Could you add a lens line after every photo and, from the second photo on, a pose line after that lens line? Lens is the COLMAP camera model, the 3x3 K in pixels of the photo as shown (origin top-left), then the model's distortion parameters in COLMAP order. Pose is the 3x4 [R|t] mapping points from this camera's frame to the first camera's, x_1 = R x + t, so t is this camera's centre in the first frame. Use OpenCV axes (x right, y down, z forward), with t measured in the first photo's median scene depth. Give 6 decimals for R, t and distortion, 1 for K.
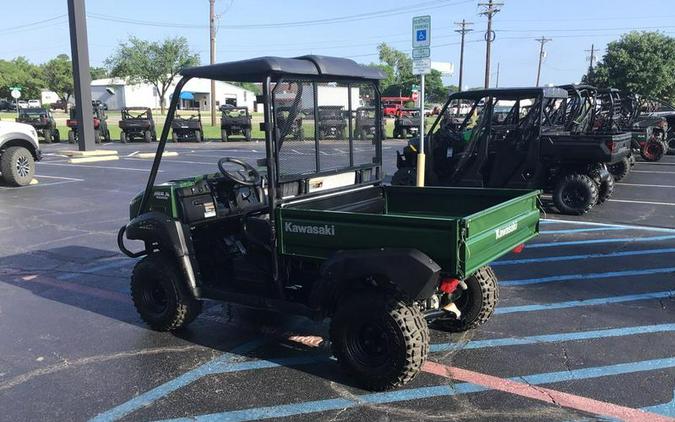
lens RADIAL K [[610.4, 0, 335.8], [0, 610.4, 252.5], [0, 0, 1]] dist [0.116661, -0.217182]
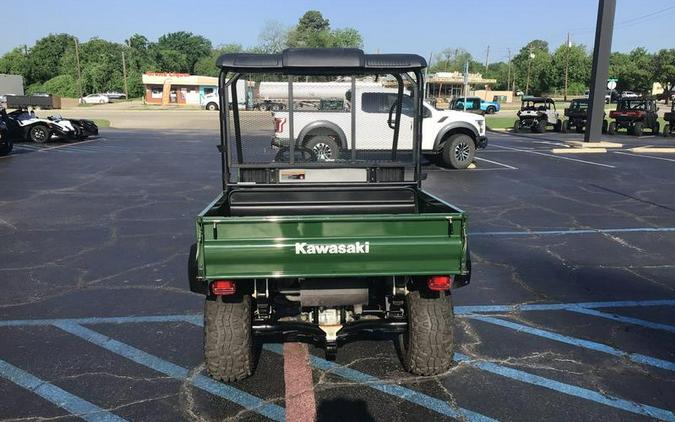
lens RADIAL K [[605.3, 0, 337.2], [0, 605.3, 246.7], [0, 0, 1]] dist [0.118008, -0.225968]
pose [[0.603856, 0.186965, -0.774856, 0.319207], [-0.181410, 0.978827, 0.094806, -0.041124], [0.776176, 0.083317, 0.624988, 0.172135]]
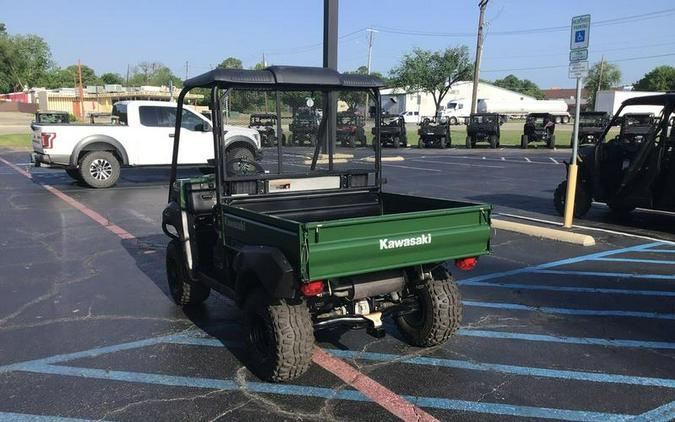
lens RADIAL K [[605.0, 0, 335.7], [0, 605.0, 258.4], [0, 0, 1]] dist [0.110133, -0.251100]
pose [[0.900288, 0.103750, -0.422750, 0.203338], [-0.103484, 0.994350, 0.023649, -0.007727], [0.422815, 0.022457, 0.905938, 0.031606]]
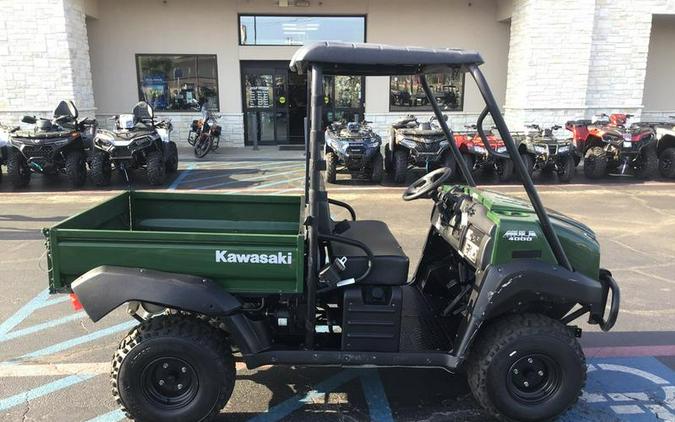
lens RADIAL K [[610.4, 0, 335.8], [0, 610.4, 252.5], [0, 0, 1]] dist [0.116661, -0.217182]
pose [[-0.806189, 0.141186, -0.574566, 0.186888], [-0.134351, 0.902058, 0.410171, -0.160471], [0.576202, 0.407869, -0.708261, 0.669334]]
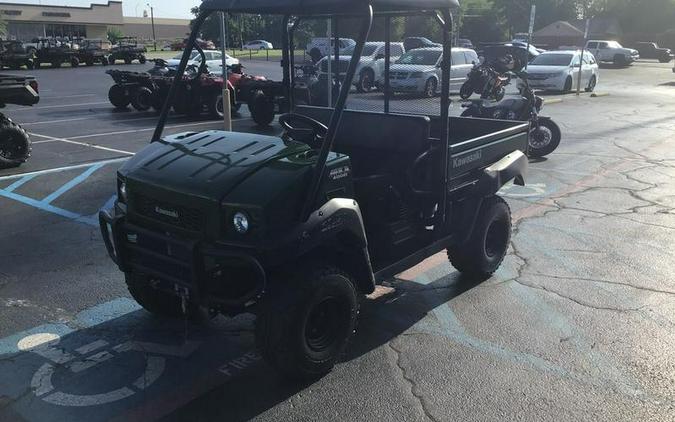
lens RADIAL K [[613.3, 0, 337.5], [0, 613.3, 211.0], [0, 0, 1]] dist [0.117350, -0.216680]
pose [[0.114671, -0.251901, 0.960935, -0.394292], [0.225011, 0.948762, 0.221859, -0.084673], [-0.967585, 0.190780, 0.165475, 0.367683]]
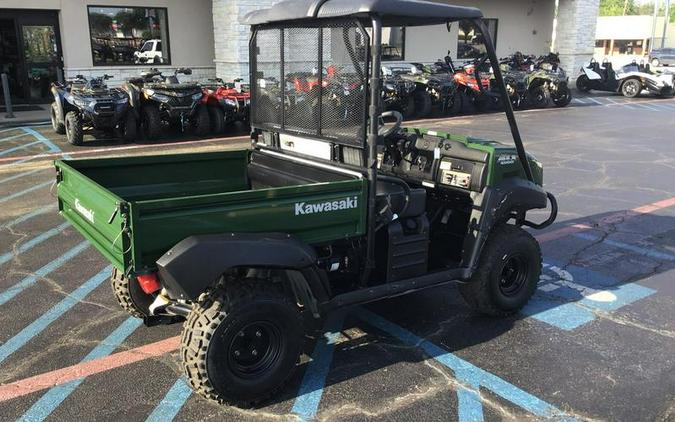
lens RADIAL K [[613.3, 0, 337.5], [0, 613.3, 211.0], [0, 0, 1]] dist [0.117350, -0.216680]
pose [[-0.373947, 0.230672, -0.898306, 0.311774], [-0.202640, 0.924853, 0.321844, -0.129057], [0.905042, 0.302385, -0.299103, 0.540812]]
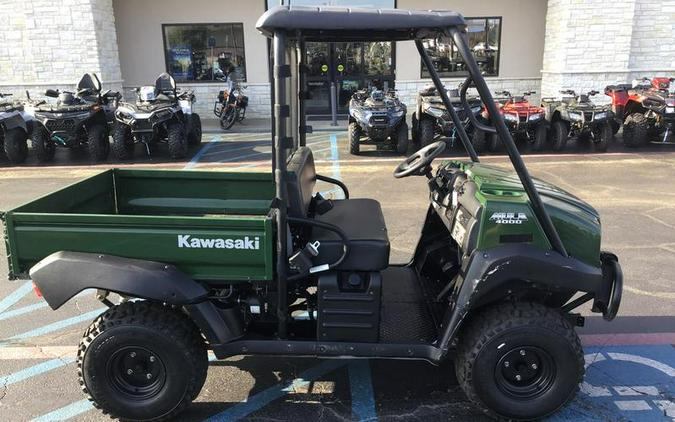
lens RADIAL K [[610.4, 0, 335.8], [0, 610.4, 252.5], [0, 0, 1]] dist [0.116661, -0.217182]
pose [[-0.841517, 0.168183, -0.513384, 0.149731], [-0.105583, 0.880778, 0.461608, -0.161000], [0.529812, 0.442656, -0.723433, 0.668385]]
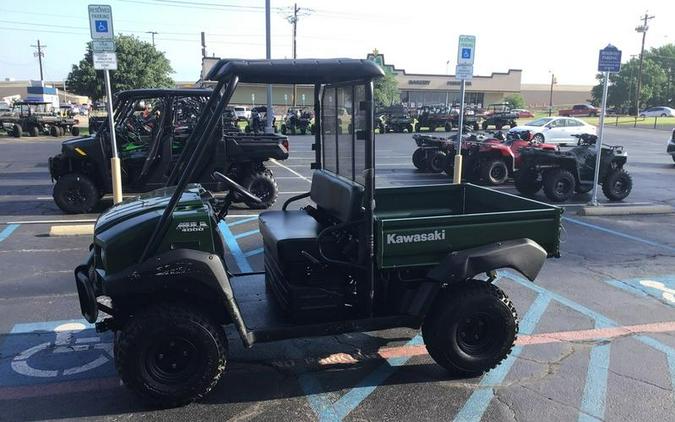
lens RADIAL K [[610.4, 0, 335.8], [0, 610.4, 252.5], [0, 0, 1]] dist [0.116661, -0.217182]
pose [[0.670589, -0.155243, 0.725403, -0.295826], [0.152582, 0.985814, 0.069921, -0.035825], [-0.725968, 0.063795, 0.684764, 0.144568]]
